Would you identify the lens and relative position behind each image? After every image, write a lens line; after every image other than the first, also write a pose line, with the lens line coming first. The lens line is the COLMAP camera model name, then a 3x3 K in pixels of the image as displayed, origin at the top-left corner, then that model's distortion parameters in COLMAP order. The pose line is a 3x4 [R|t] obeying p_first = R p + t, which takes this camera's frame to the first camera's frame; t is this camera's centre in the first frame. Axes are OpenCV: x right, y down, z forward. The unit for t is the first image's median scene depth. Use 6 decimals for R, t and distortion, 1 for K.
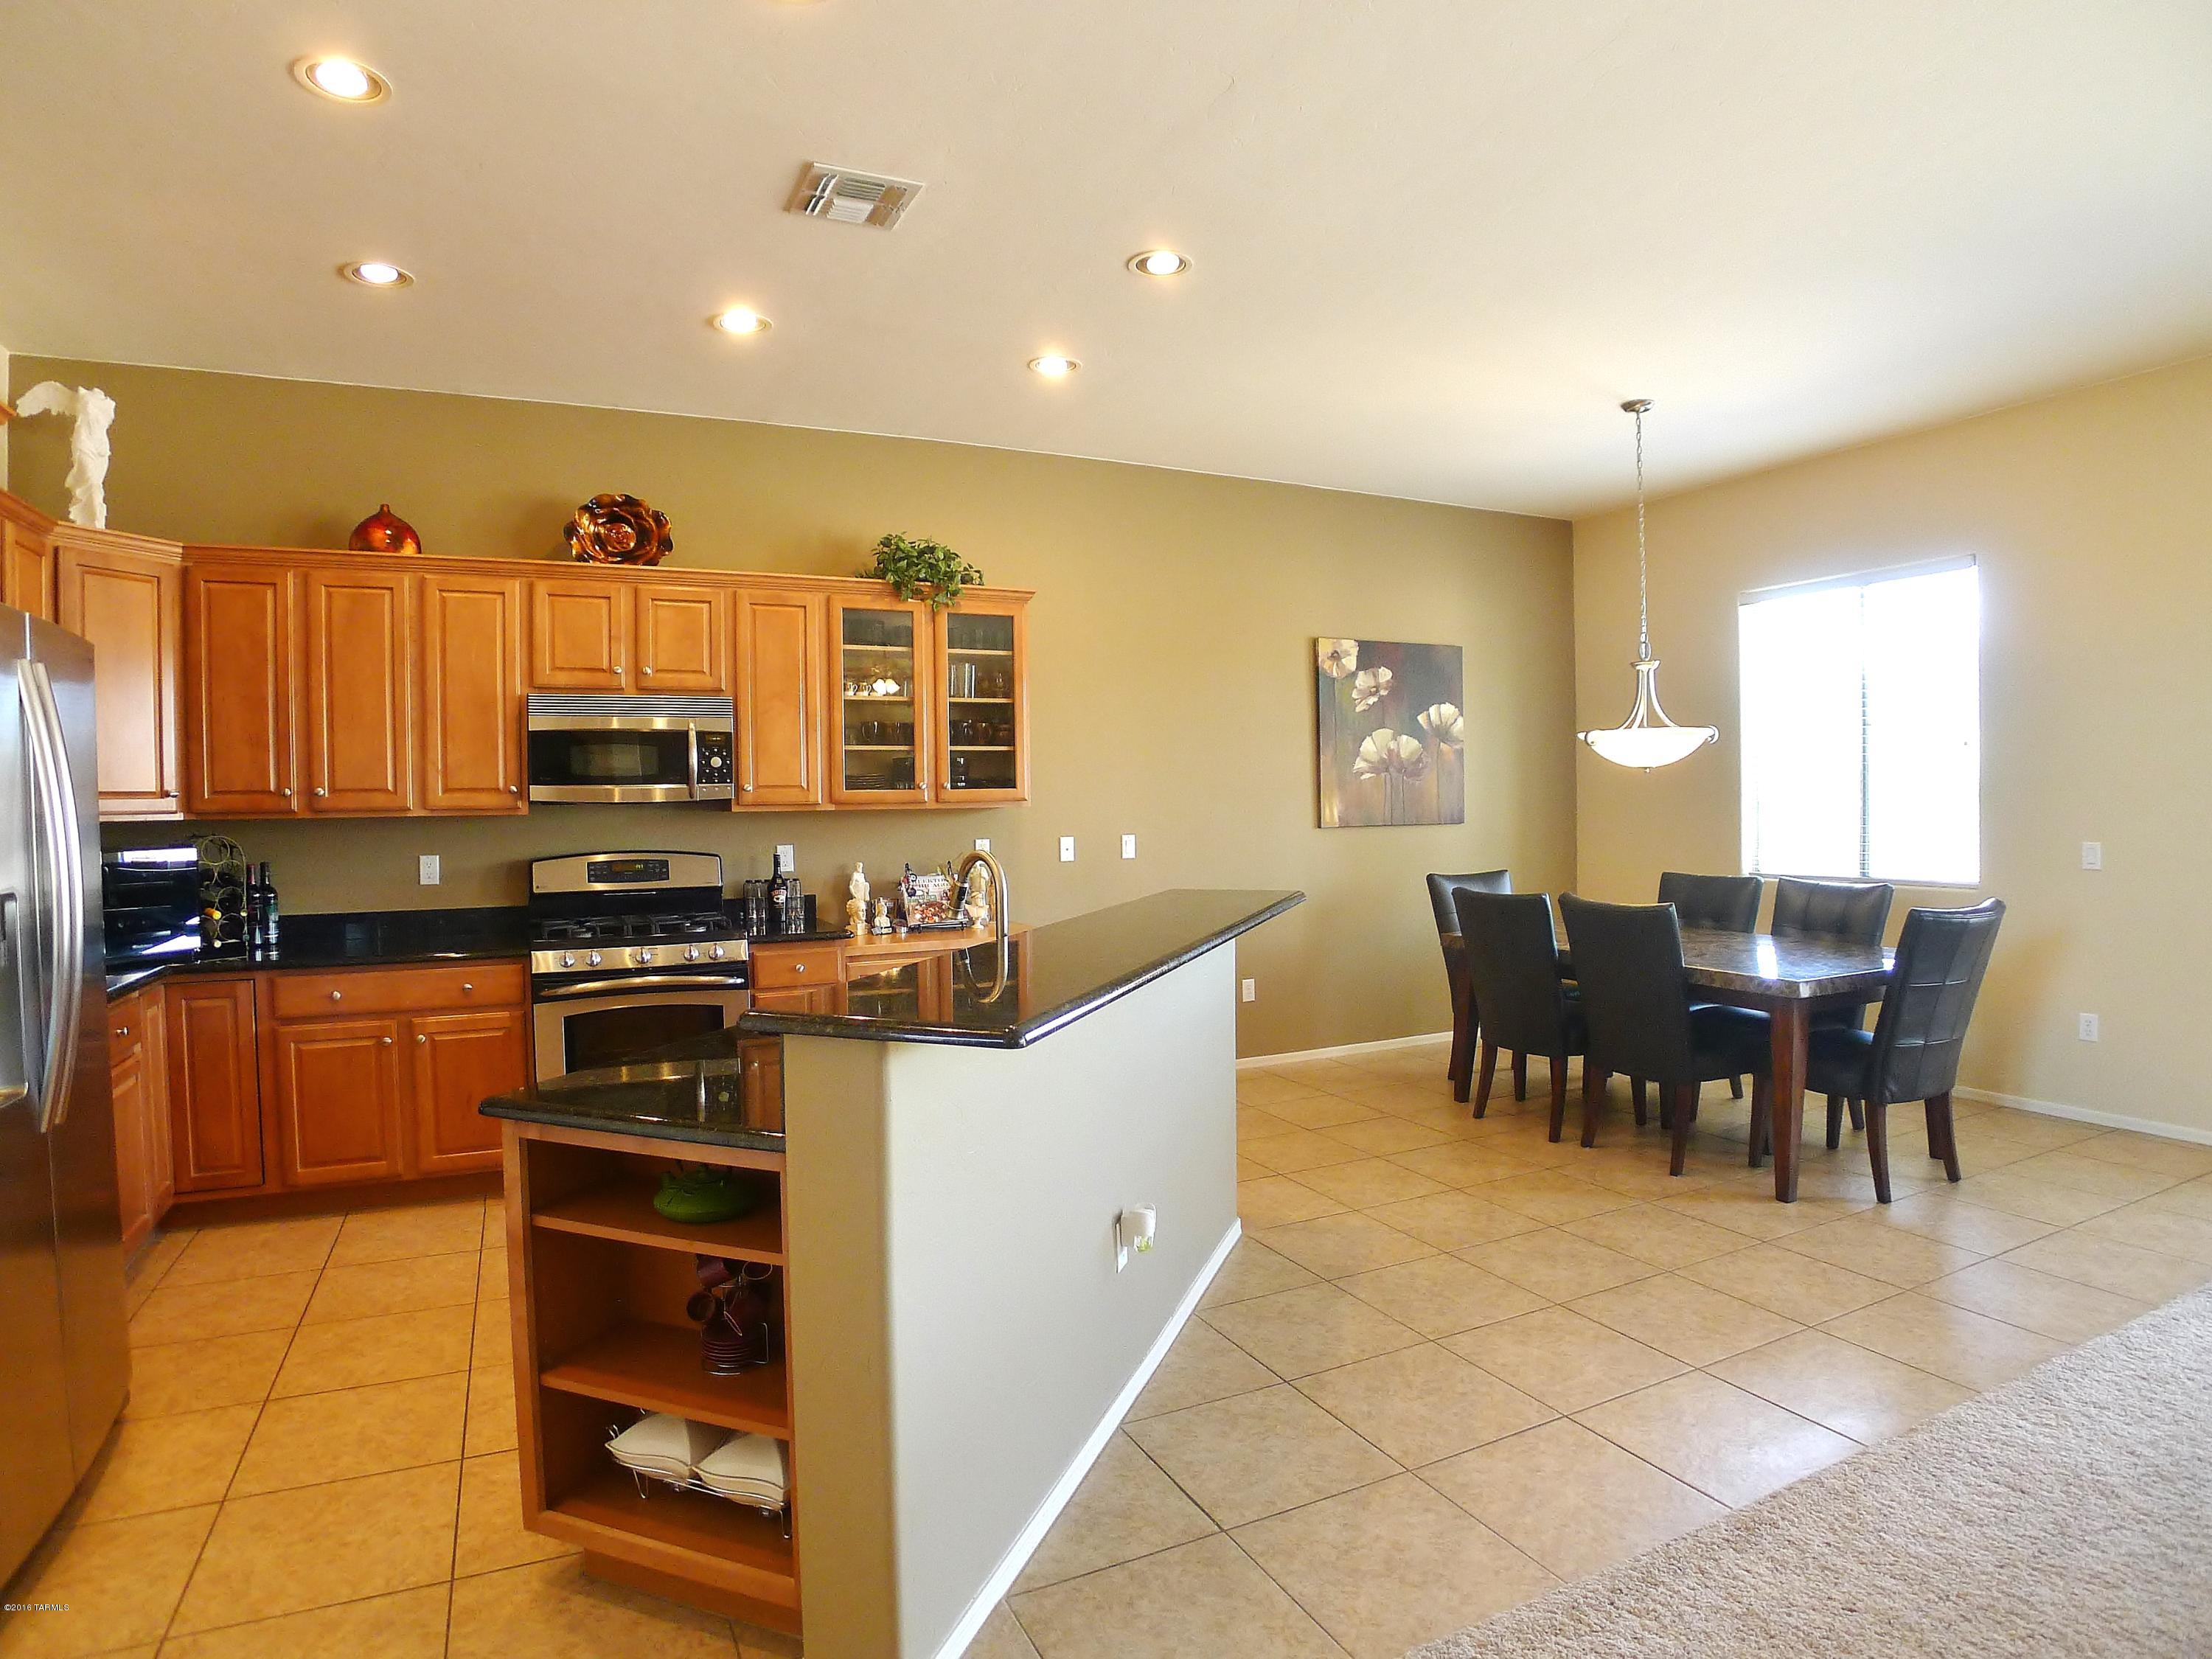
lens RADIAL K [[1229.4, 0, 1103.0], [0, 1229.4, 829.4], [0, 0, 1]] dist [-0.071528, -0.001144]
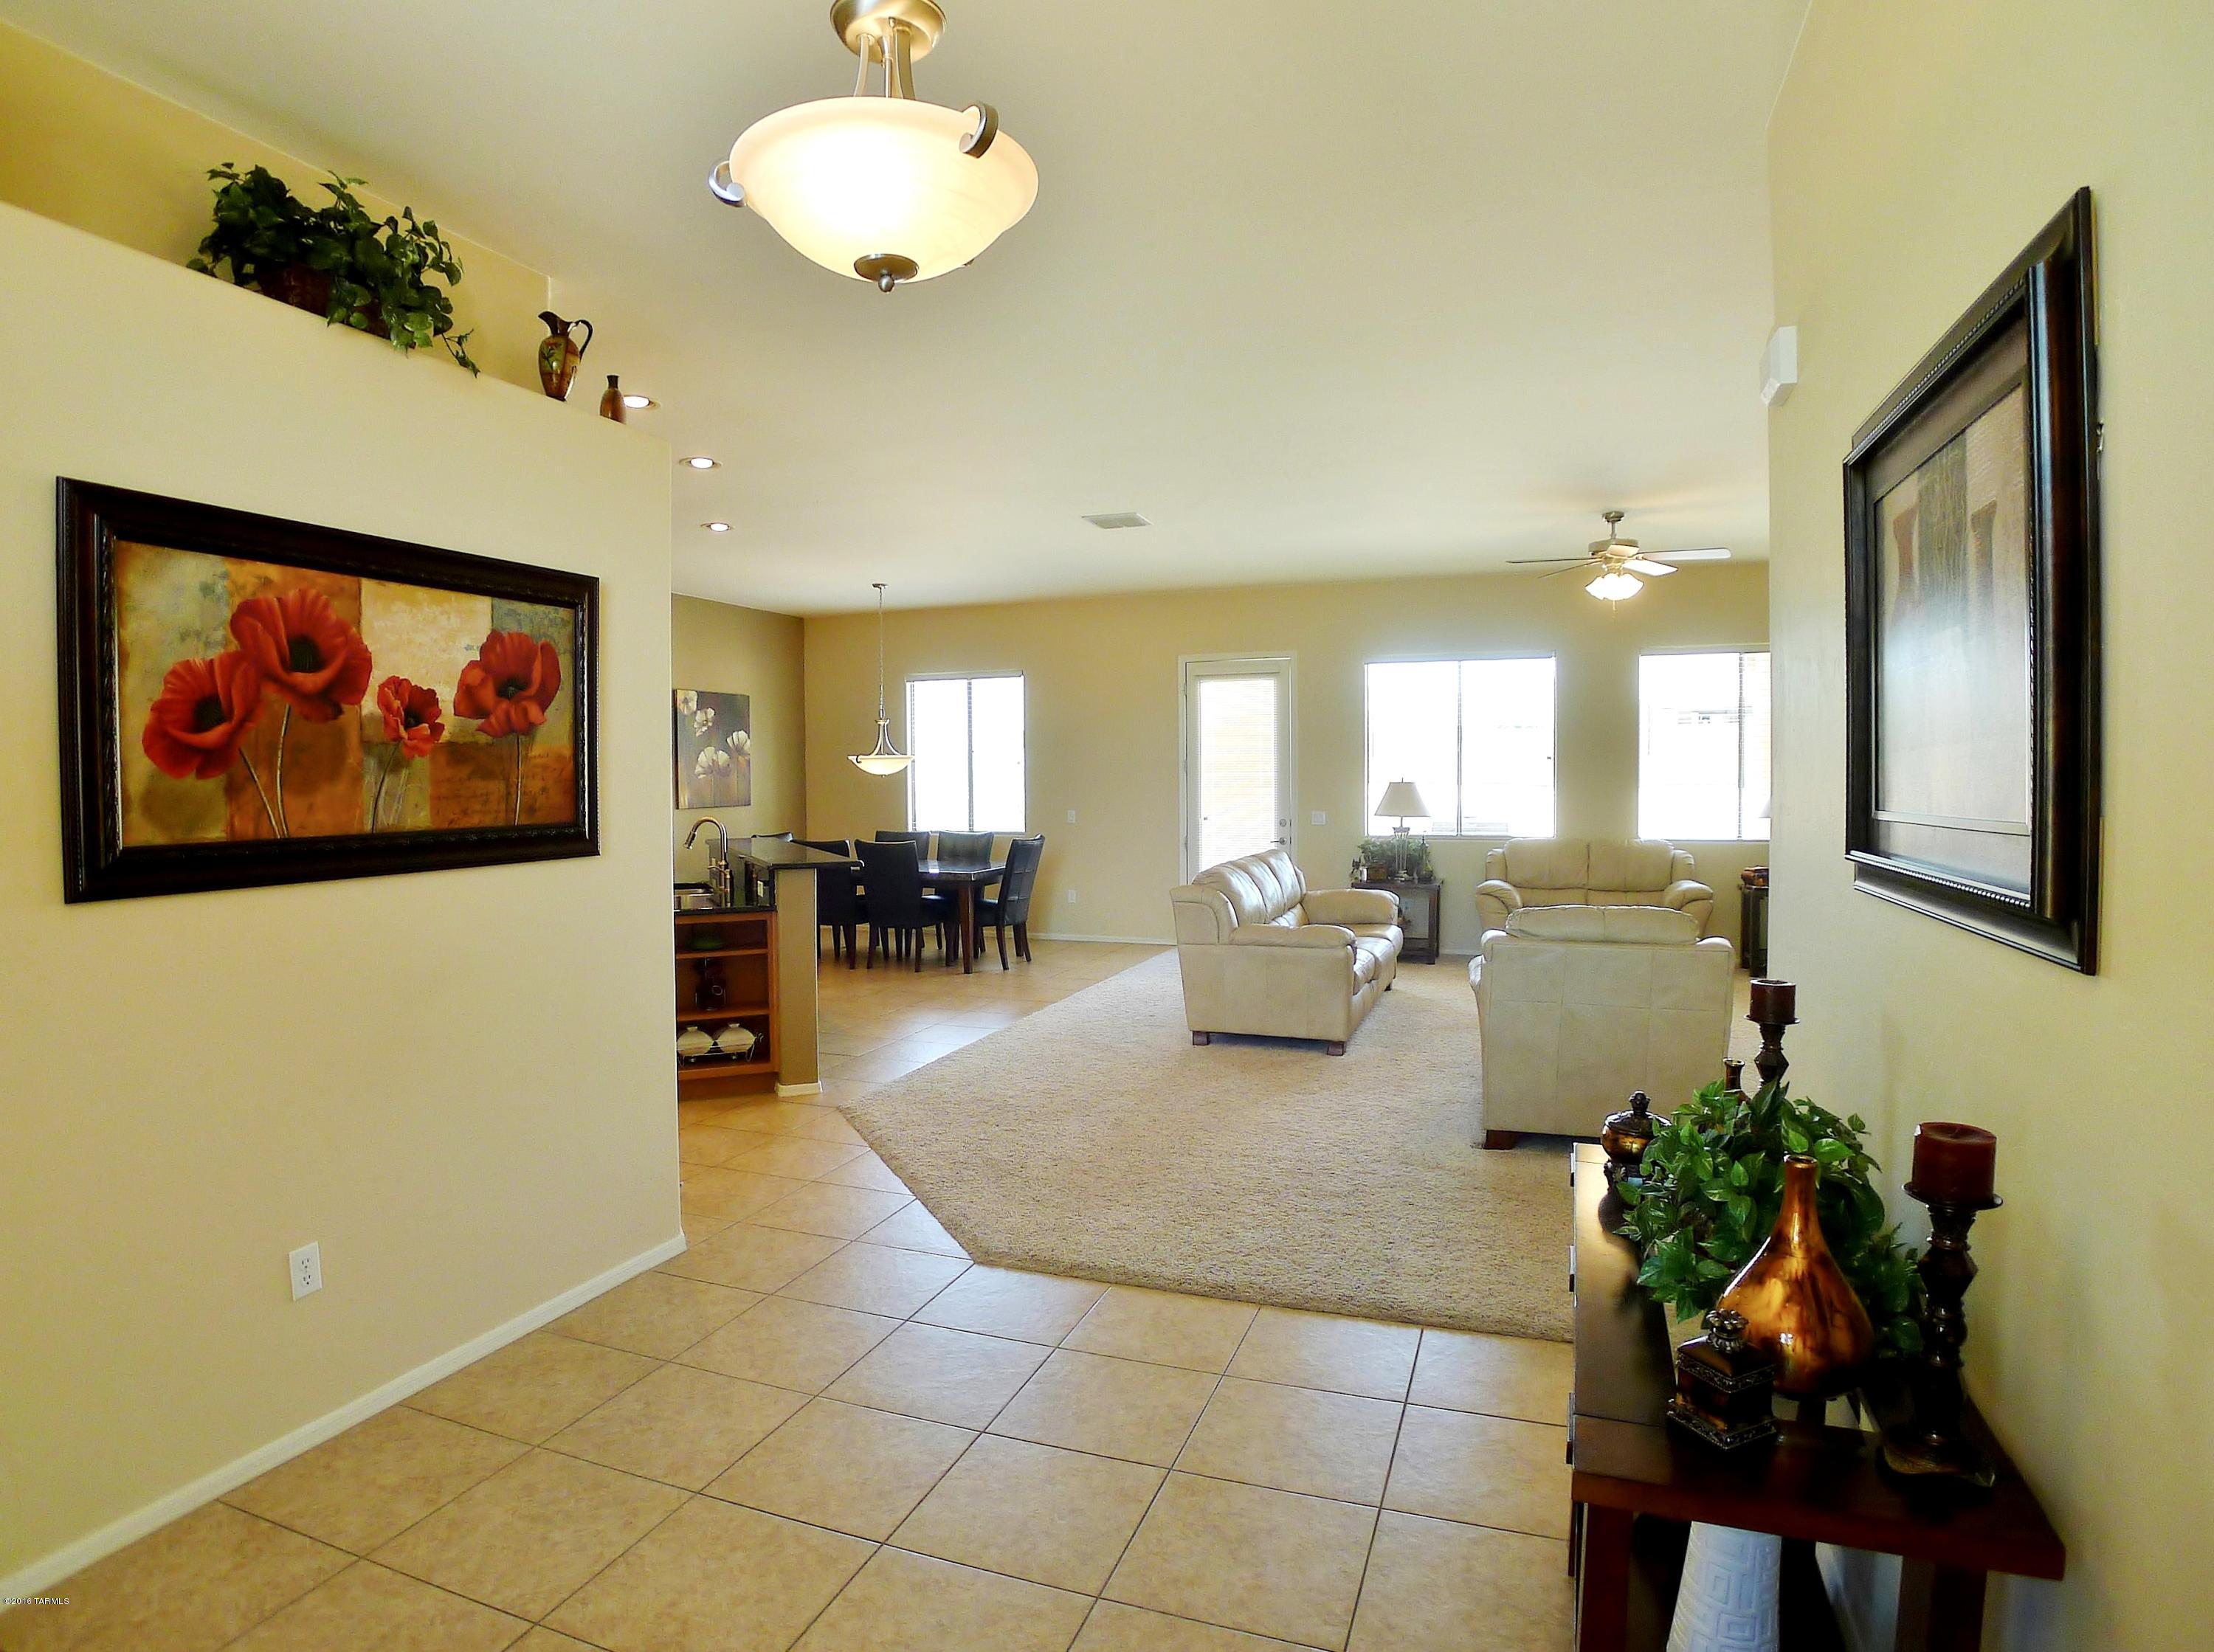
lens RADIAL K [[1230.3, 0, 1109.7], [0, 1230.3, 818.2], [0, 0, 1]] dist [-0.071528, -0.001144]
pose [[0.713312, -0.017290, 0.700634, -0.529536], [0.015892, 0.999838, 0.008493, 0.005941], [-0.700667, 0.005077, 0.713471, -0.514836]]
